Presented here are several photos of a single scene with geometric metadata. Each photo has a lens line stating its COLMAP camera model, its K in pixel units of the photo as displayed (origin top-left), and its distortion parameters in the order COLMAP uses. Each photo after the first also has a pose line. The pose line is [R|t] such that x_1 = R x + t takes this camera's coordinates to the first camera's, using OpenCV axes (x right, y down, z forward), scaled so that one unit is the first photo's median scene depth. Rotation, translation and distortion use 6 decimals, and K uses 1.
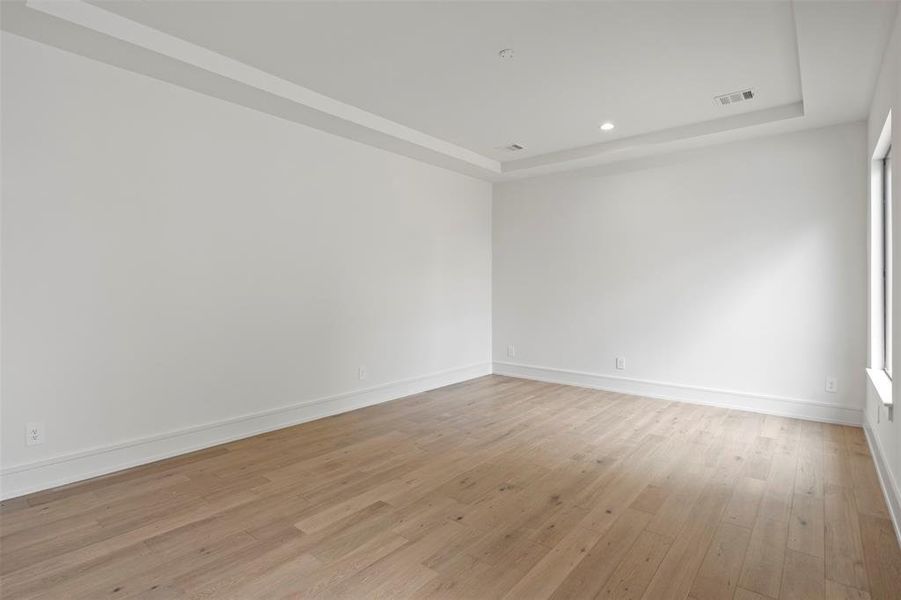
lens RADIAL K [[457.4, 0, 446.8], [0, 457.4, 295.8], [0, 0, 1]] dist [0.000138, 0.000031]
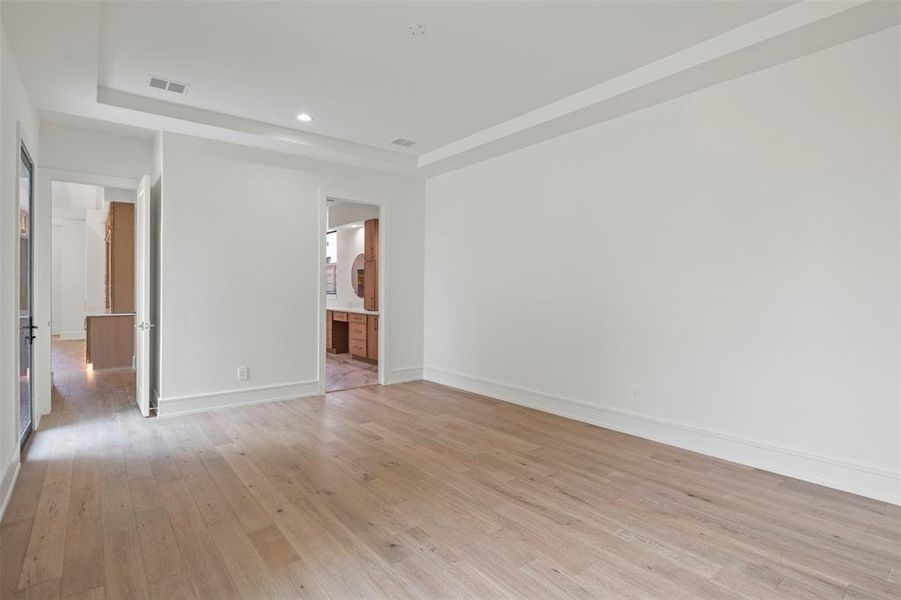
lens RADIAL K [[457.4, 0, 448.2], [0, 457.4, 296.4], [0, 0, 1]] dist [0.000138, 0.000031]
pose [[-0.223728, 0.011894, -0.974579, 1.022548], [-0.015618, 0.999753, 0.015786, -0.014381], [0.974527, 0.018753, -0.223487, 1.297513]]
